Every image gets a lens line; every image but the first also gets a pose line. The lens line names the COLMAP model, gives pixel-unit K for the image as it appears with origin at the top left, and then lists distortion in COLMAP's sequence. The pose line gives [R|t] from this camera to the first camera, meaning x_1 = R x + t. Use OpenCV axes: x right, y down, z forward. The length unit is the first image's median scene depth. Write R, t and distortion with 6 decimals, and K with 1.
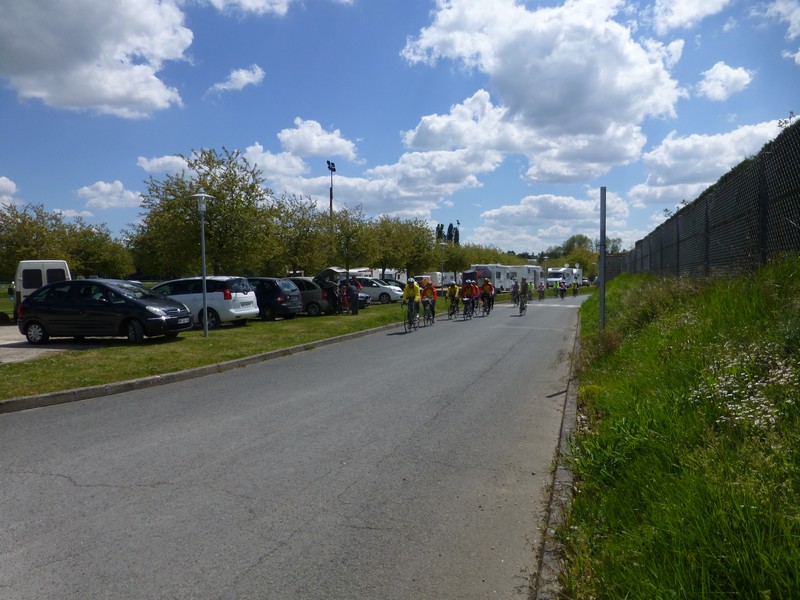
lens RADIAL K [[558.9, 0, 398.8], [0, 558.9, 290.1], [0, 0, 1]] dist [-0.022199, -0.031318]
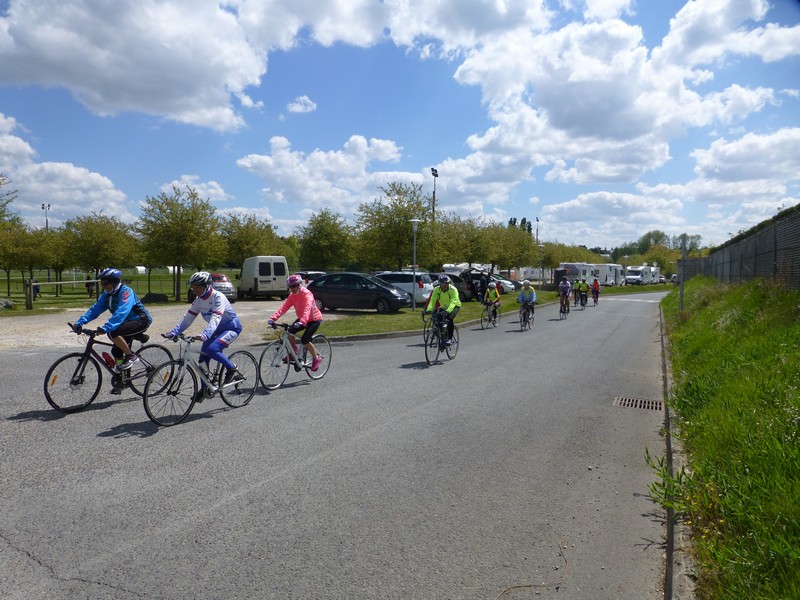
lens RADIAL K [[555.6, 0, 419.2], [0, 555.6, 284.4], [0, 0, 1]] dist [-0.035798, -0.006403]
pose [[0.995543, 0.027895, -0.090092, -0.050333], [-0.027477, 0.999605, 0.005877, -0.000249], [0.090221, -0.003376, 0.995916, -0.134086]]
